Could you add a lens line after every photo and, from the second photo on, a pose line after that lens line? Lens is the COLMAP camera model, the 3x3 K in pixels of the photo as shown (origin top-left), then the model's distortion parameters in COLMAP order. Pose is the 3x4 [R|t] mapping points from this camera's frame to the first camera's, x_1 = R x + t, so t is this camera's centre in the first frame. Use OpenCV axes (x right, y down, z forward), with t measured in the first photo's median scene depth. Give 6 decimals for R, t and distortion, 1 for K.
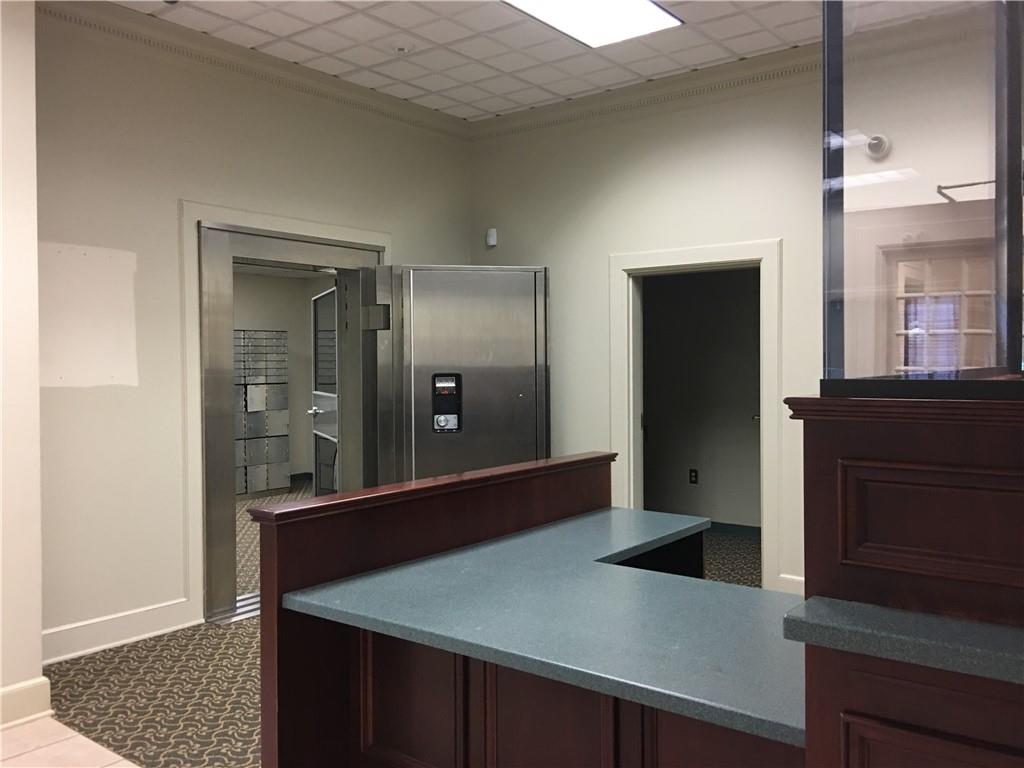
lens RADIAL K [[855.2, 0, 495.5], [0, 855.2, 380.5], [0, 0, 1]] dist [0.106669, -0.204383]
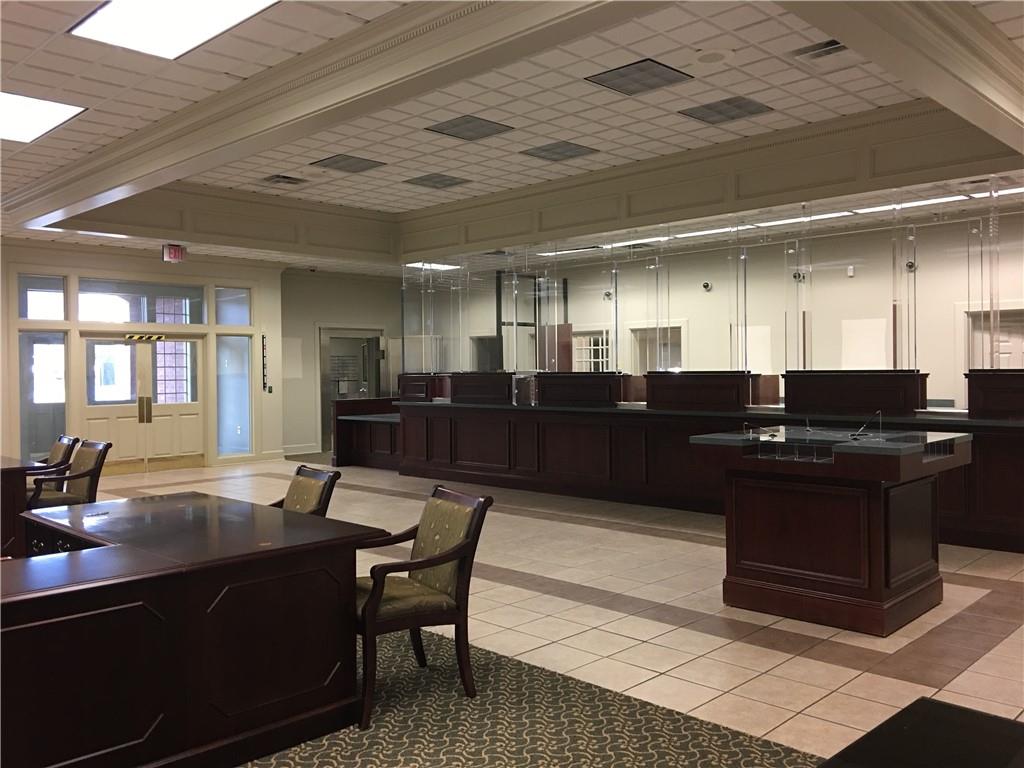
lens RADIAL K [[855.2, 0, 495.5], [0, 855.2, 380.5], [0, 0, 1]] dist [0.106669, -0.204383]
pose [[0.993410, -0.002853, -0.114579, 0.557951], [0.002346, 0.999987, -0.004557, 0.023413], [0.114590, 0.004259, 0.993404, -1.740461]]
